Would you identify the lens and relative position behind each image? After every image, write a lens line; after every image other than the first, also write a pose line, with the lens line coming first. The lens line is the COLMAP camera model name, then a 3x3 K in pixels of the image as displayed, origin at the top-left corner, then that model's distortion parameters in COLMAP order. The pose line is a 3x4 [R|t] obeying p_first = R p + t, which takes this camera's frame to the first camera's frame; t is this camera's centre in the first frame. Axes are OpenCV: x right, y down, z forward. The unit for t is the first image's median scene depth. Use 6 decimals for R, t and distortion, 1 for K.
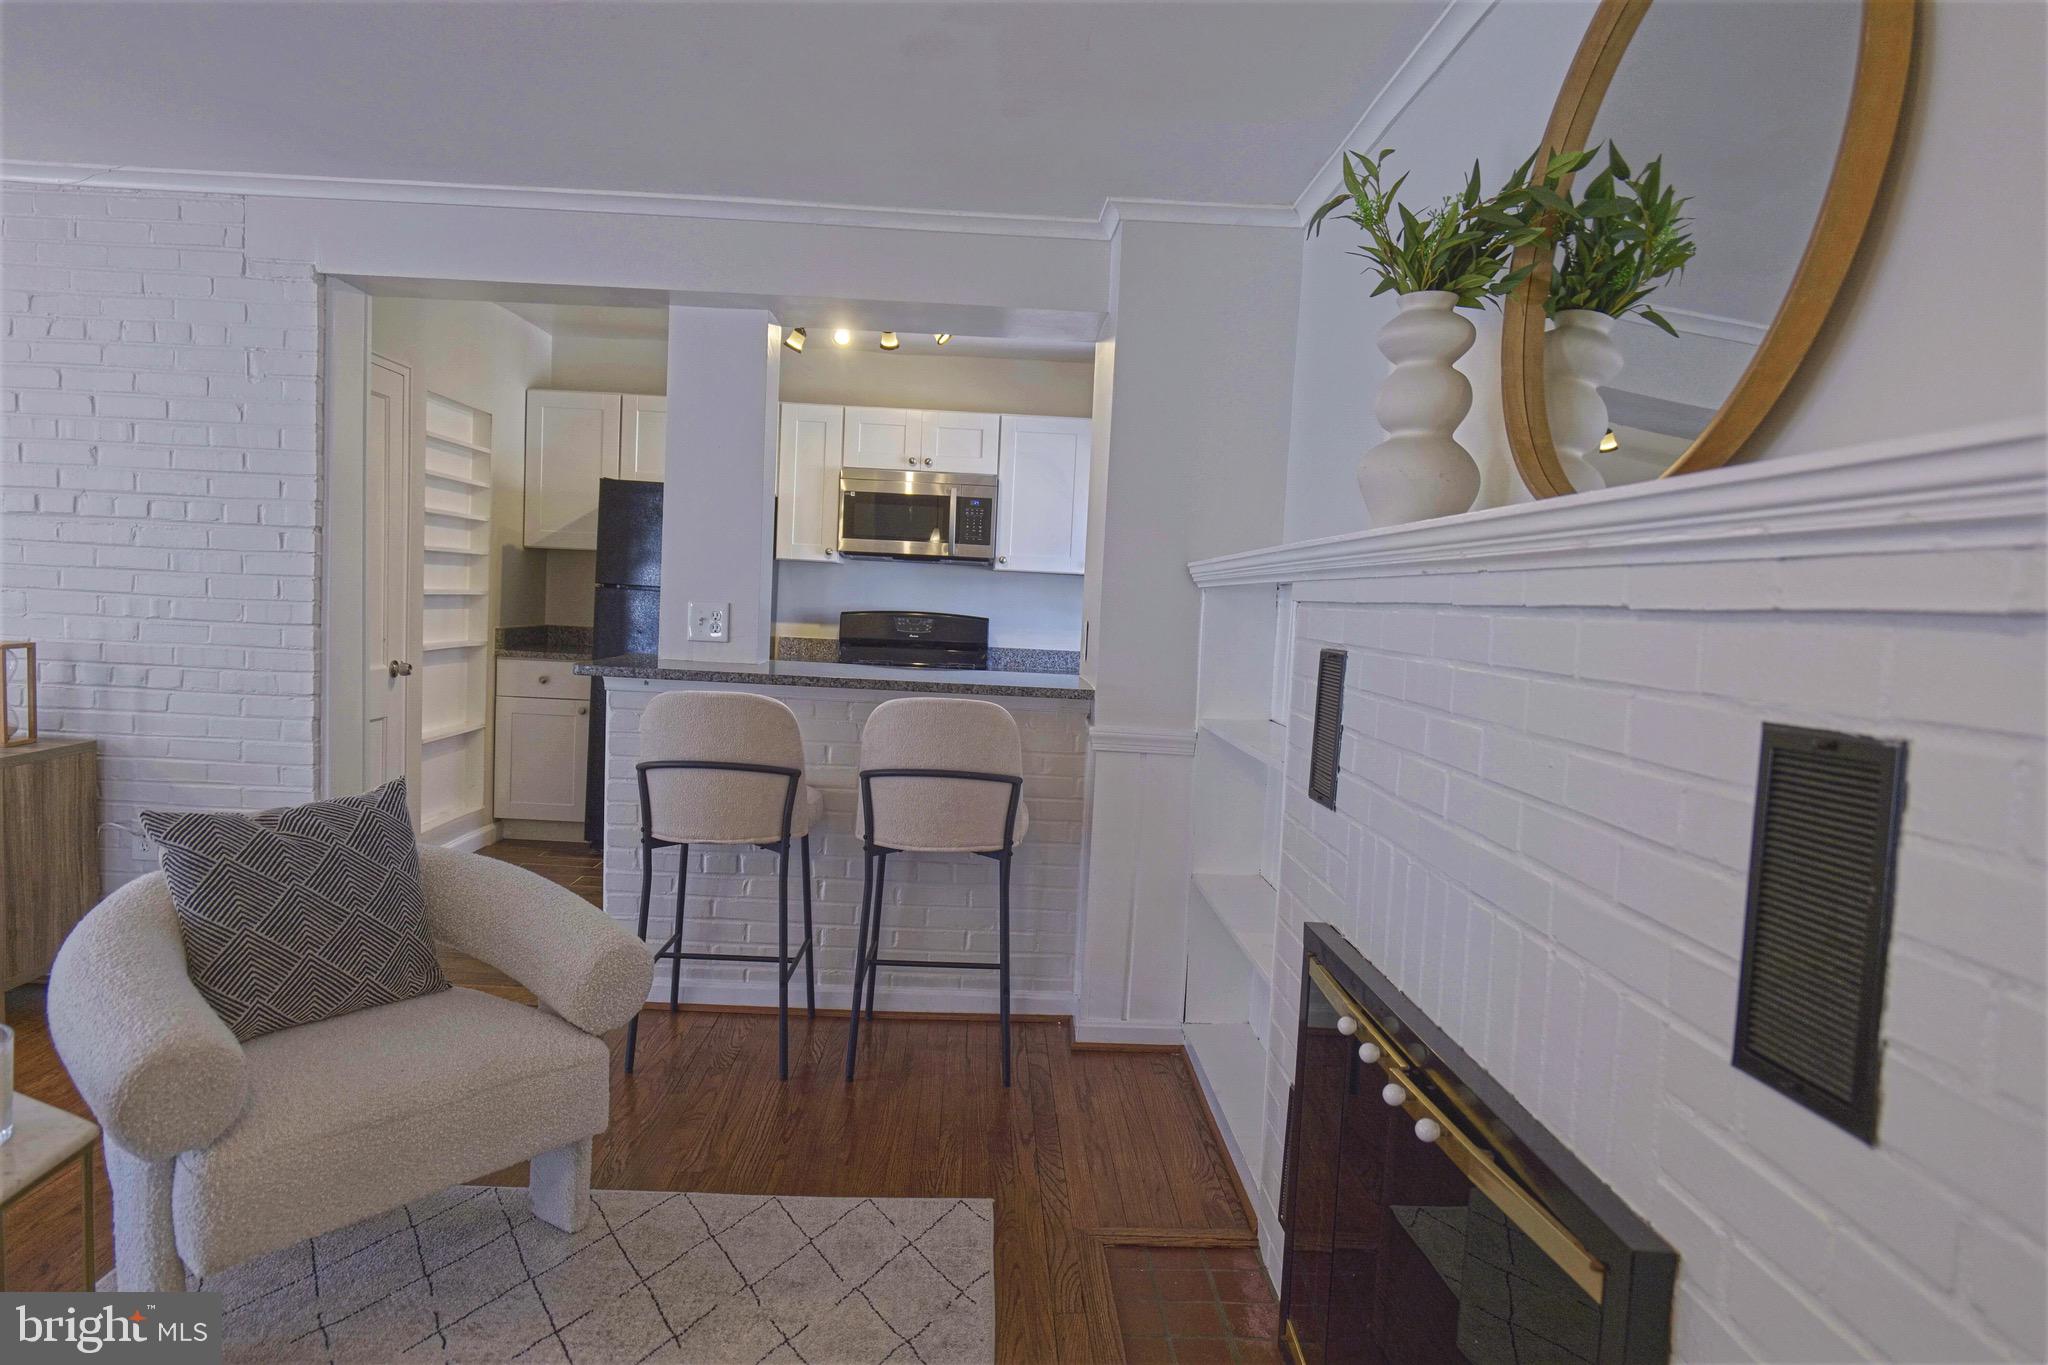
lens RADIAL K [[1207.9, 0, 1024.0], [0, 1207.9, 682.5], [0, 0, 1]] dist [-0.007280, 0.000055]
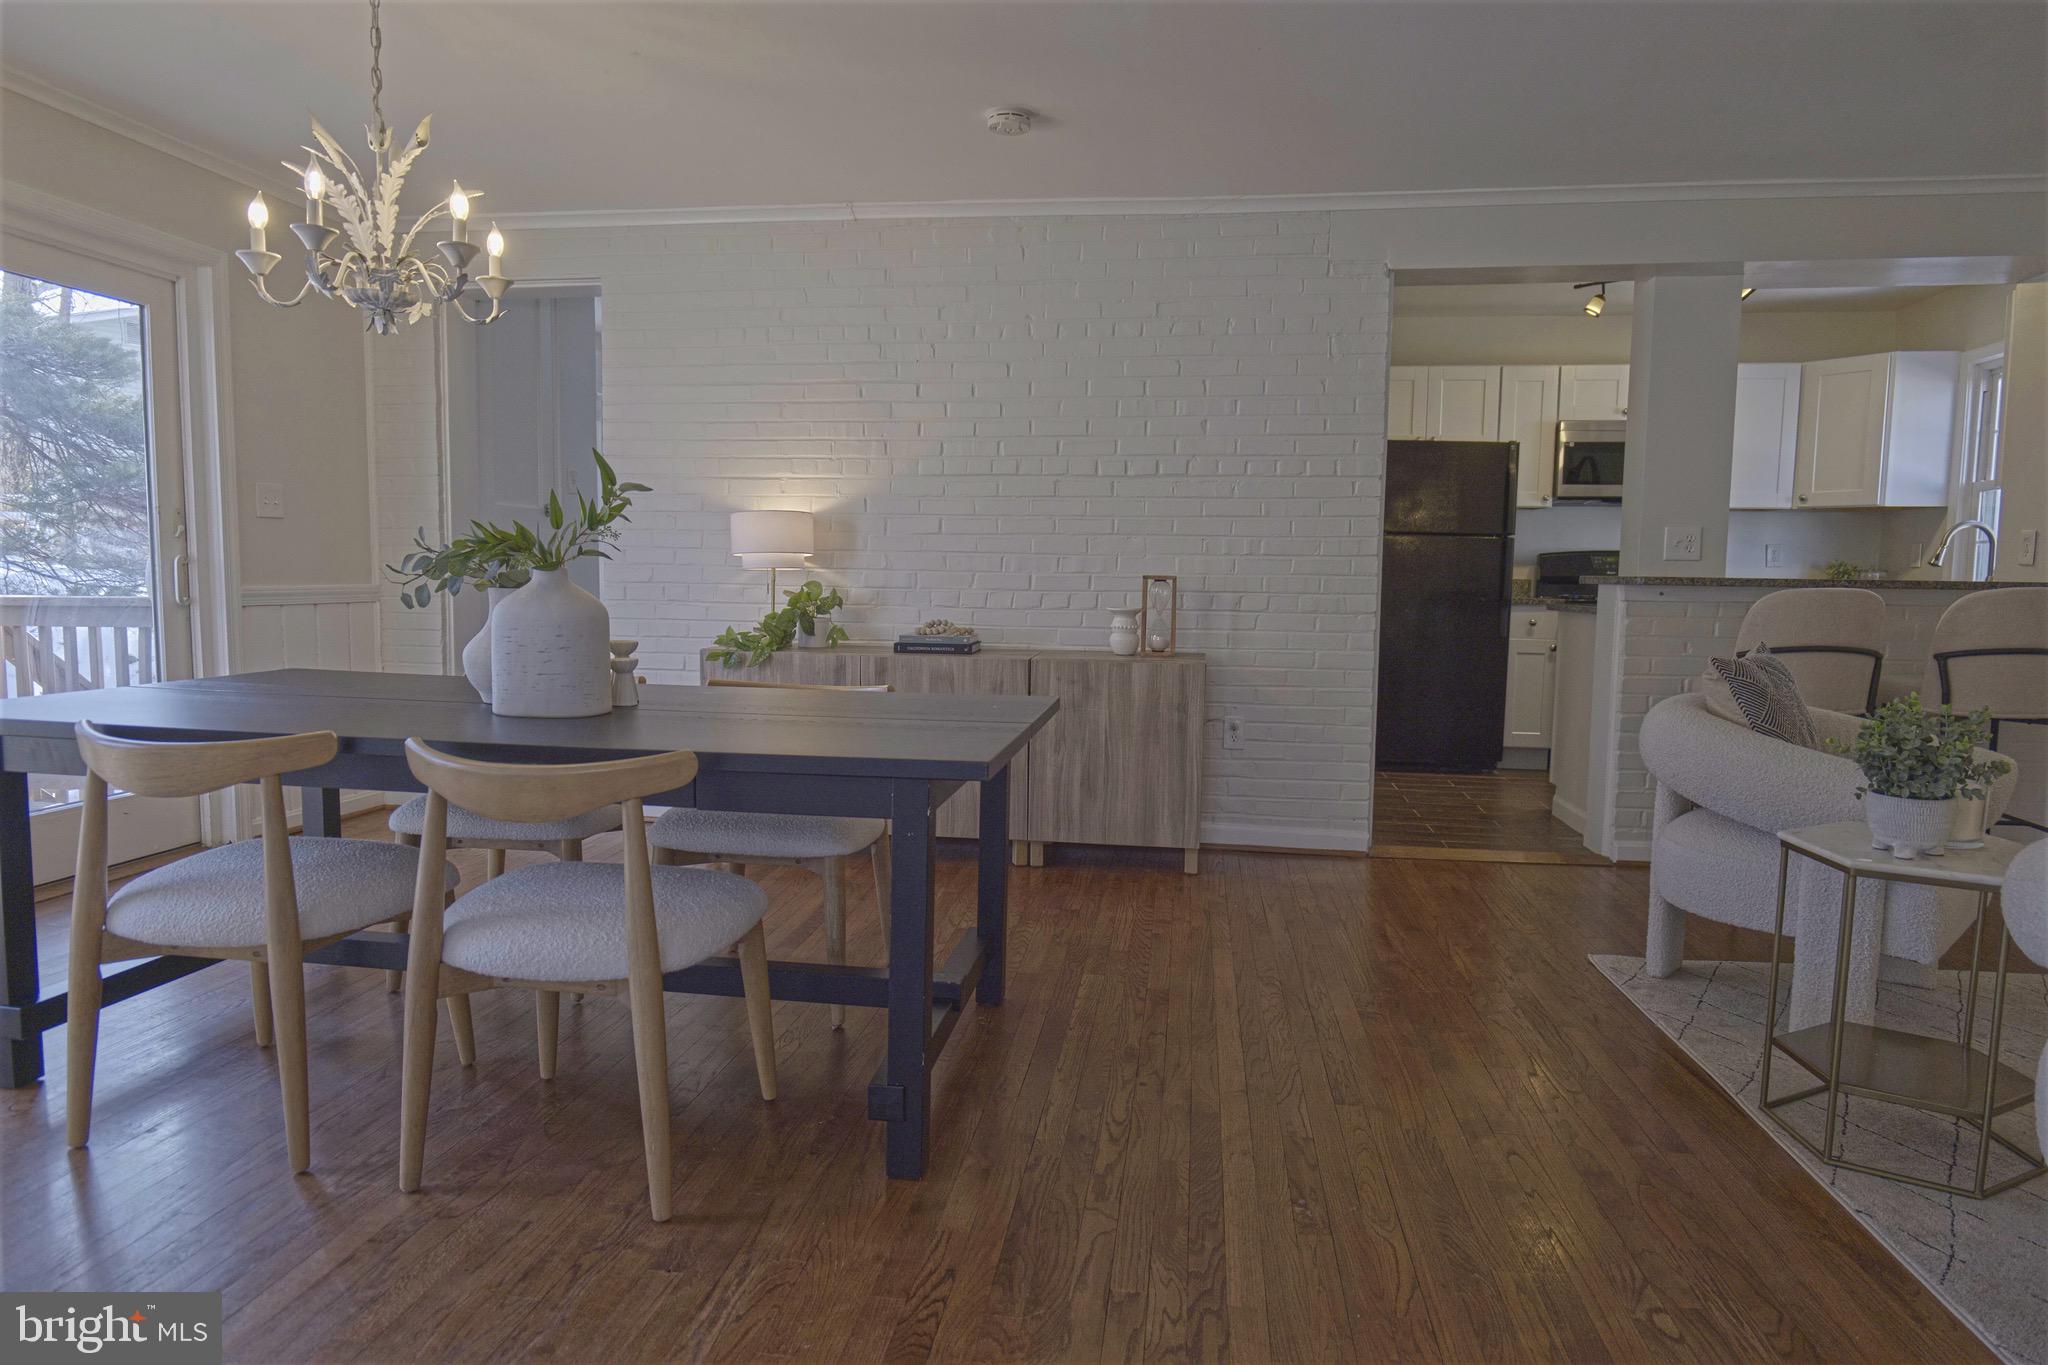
lens RADIAL K [[1207.9, 0, 1024.0], [0, 1207.9, 682.5], [0, 0, 1]] dist [-0.007280, 0.000055]
pose [[0.988829, -0.023012, -0.147267, -0.772308], [0.025237, 0.999594, 0.013254, 0.057068], [0.146902, -0.016823, 0.989008, -0.282630]]
